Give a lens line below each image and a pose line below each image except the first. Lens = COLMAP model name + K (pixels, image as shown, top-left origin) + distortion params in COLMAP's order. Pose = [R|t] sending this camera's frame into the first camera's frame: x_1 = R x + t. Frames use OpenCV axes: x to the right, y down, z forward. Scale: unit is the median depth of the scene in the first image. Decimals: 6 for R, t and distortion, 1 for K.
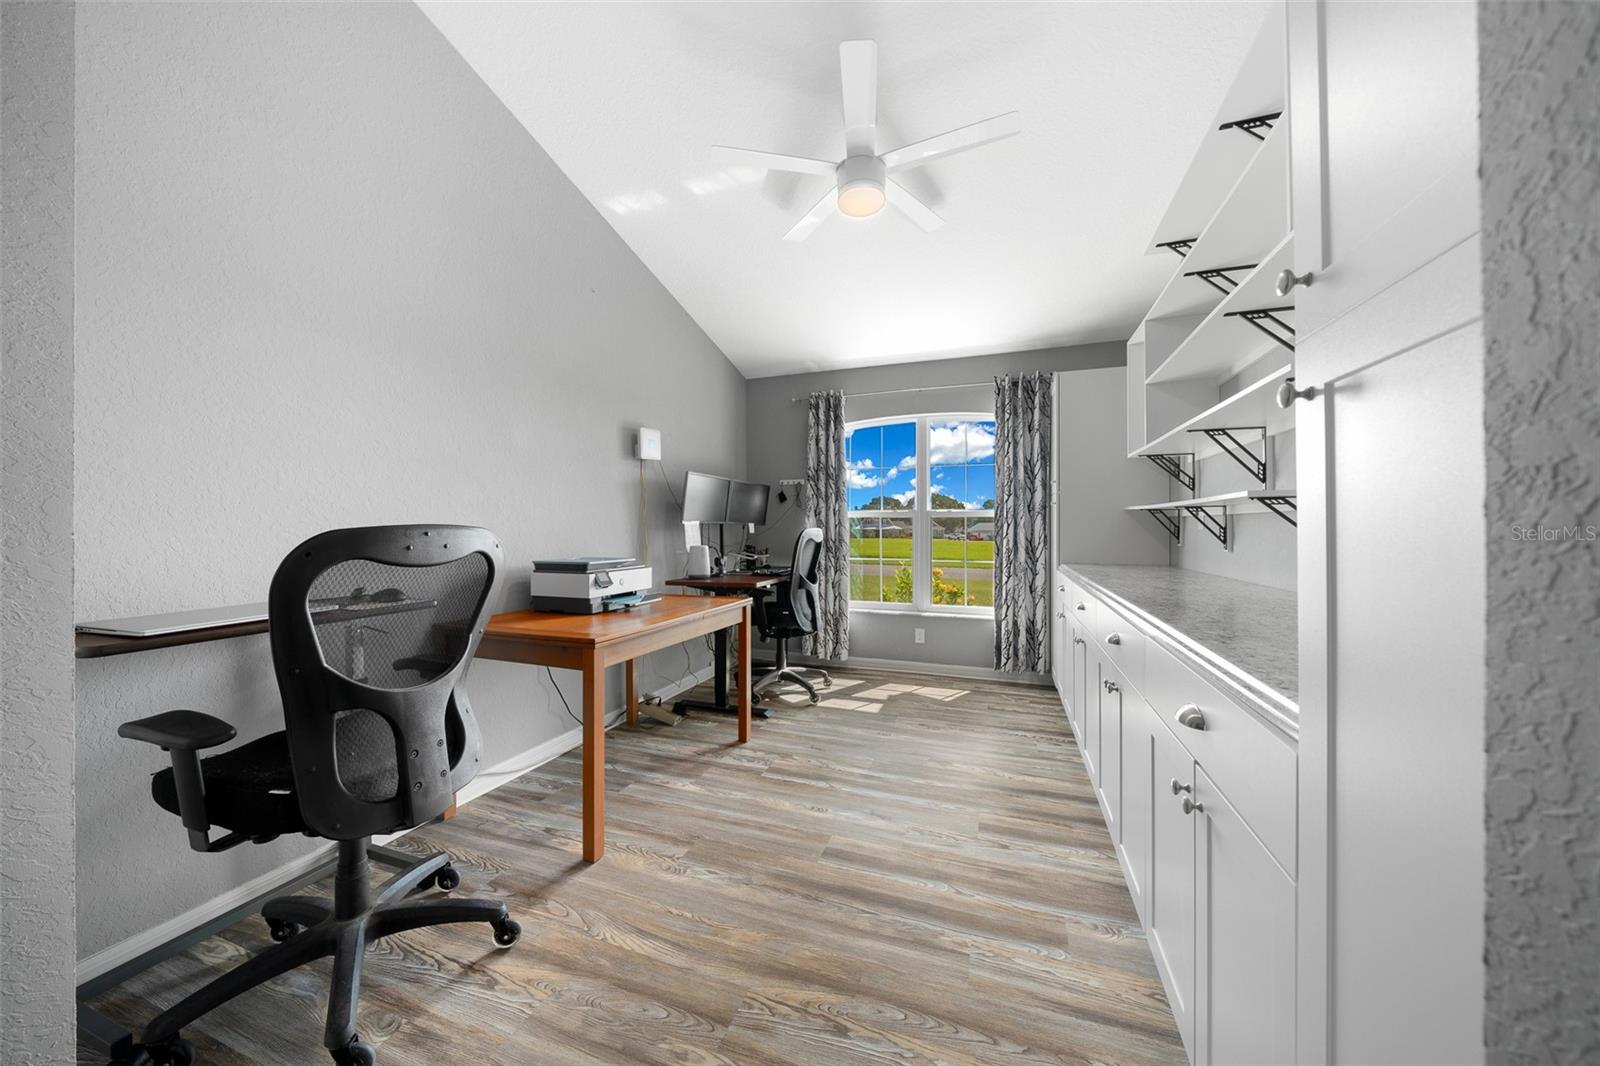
lens RADIAL K [[555.9, 0, 796.1], [0, 555.9, 543.5], [0, 0, 1]] dist [-0.004072, 0.000109]
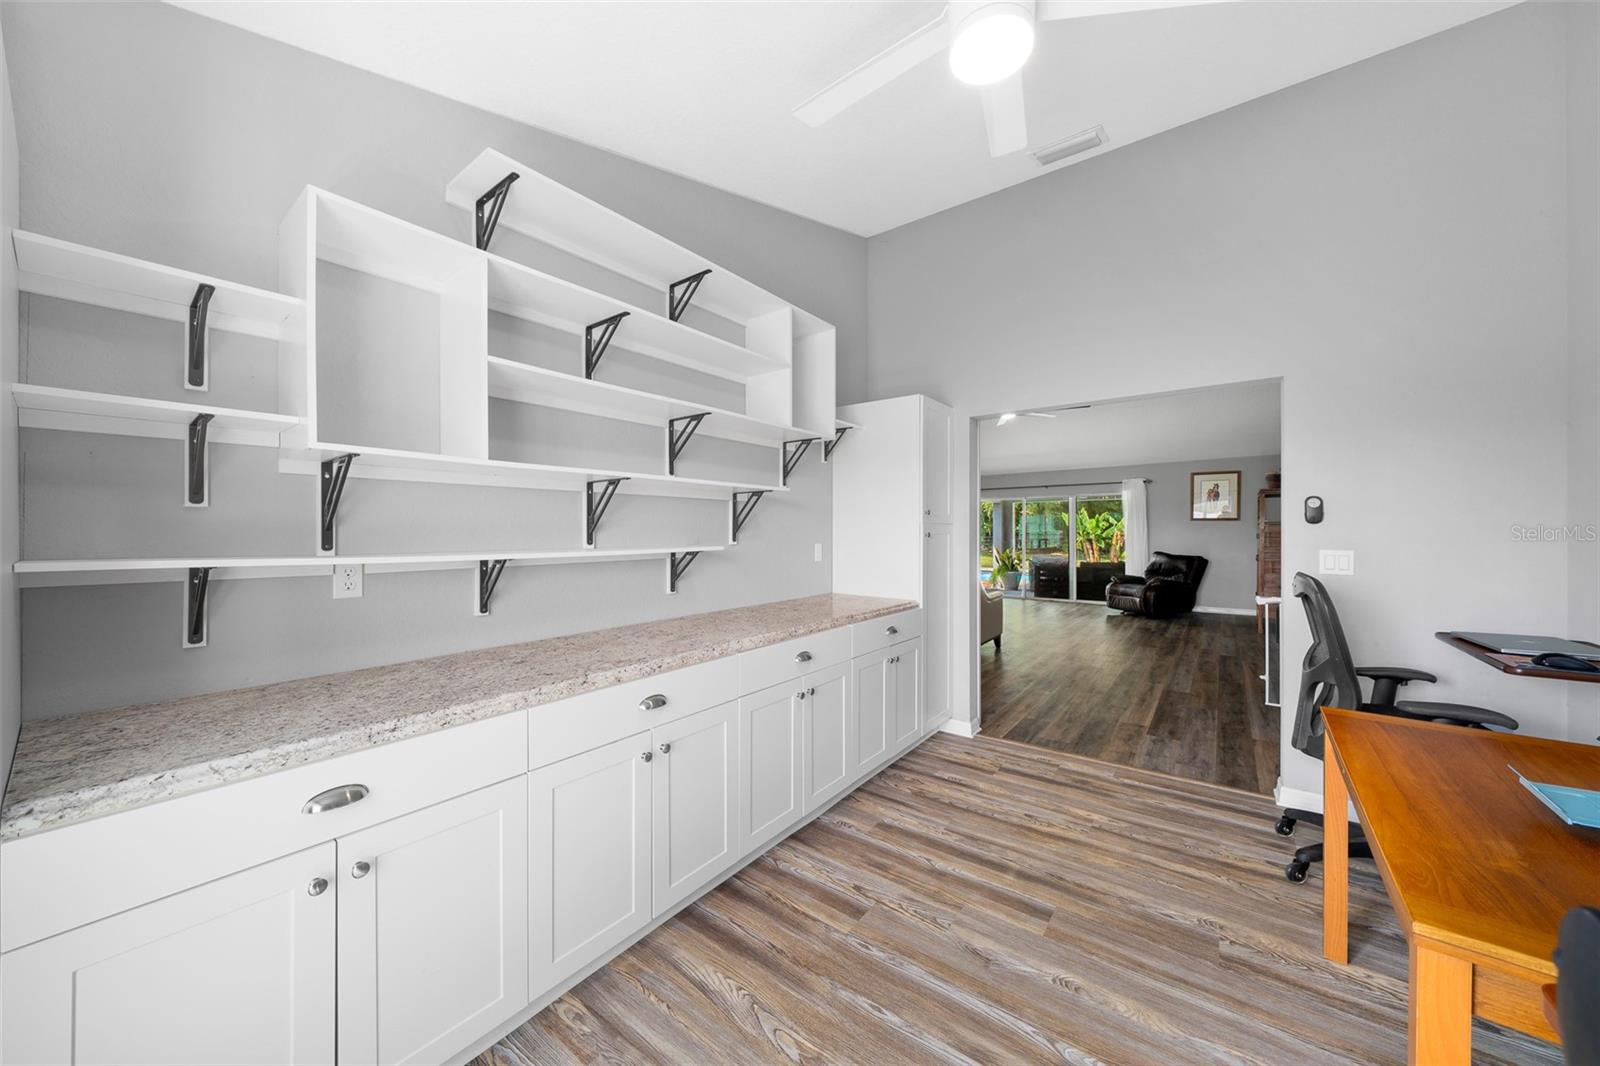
lens RADIAL K [[540.5, 0, 800.1], [0, 540.5, 533.1], [0, 0, 1]] dist [-0.000470, -0.000006]
pose [[-0.953064, 0.001962, 0.302763, 0.196822], [0.011963, 0.999442, 0.031181, -0.153363], [-0.302533, 0.033339, -0.952556, 2.208643]]
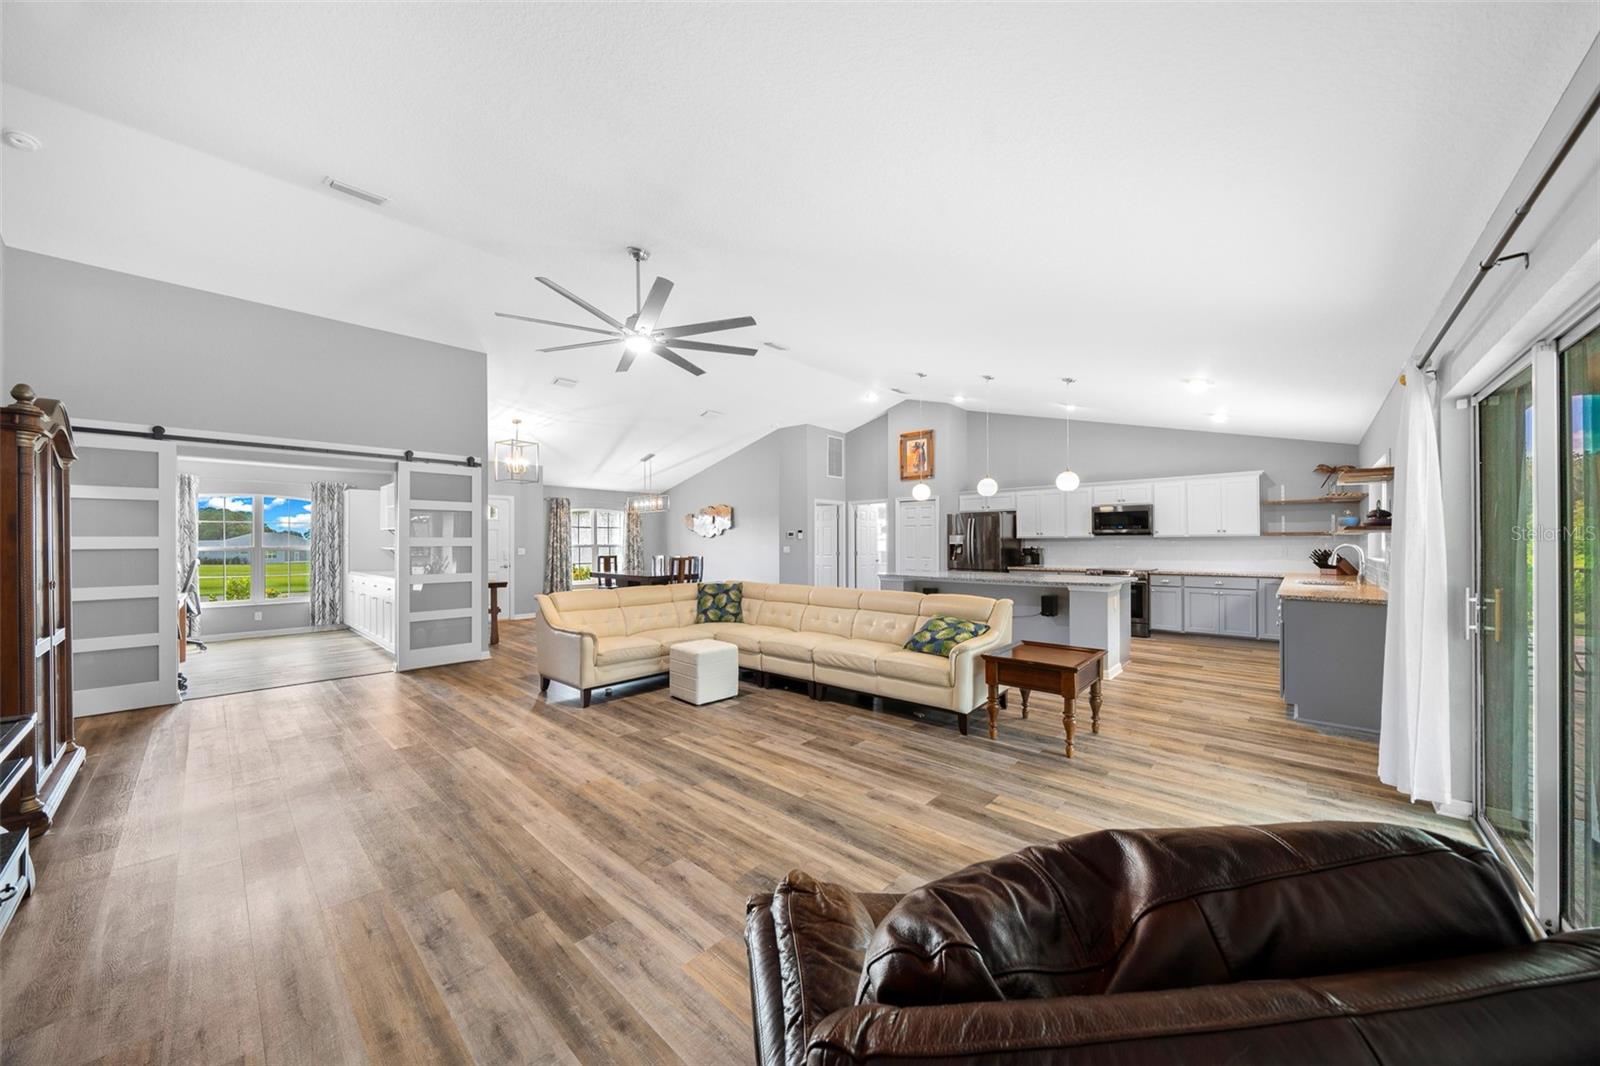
lens RADIAL K [[552.0, 0, 803.8], [0, 552.0, 539.3], [0, 0, 1]] dist [0.000194, -0.000004]
pose [[0.377264, 0.004464, 0.926095, -1.886233], [0.032473, 0.999310, -0.018045, 0.011271], [-0.925536, 0.036881, 0.376858, -3.262418]]
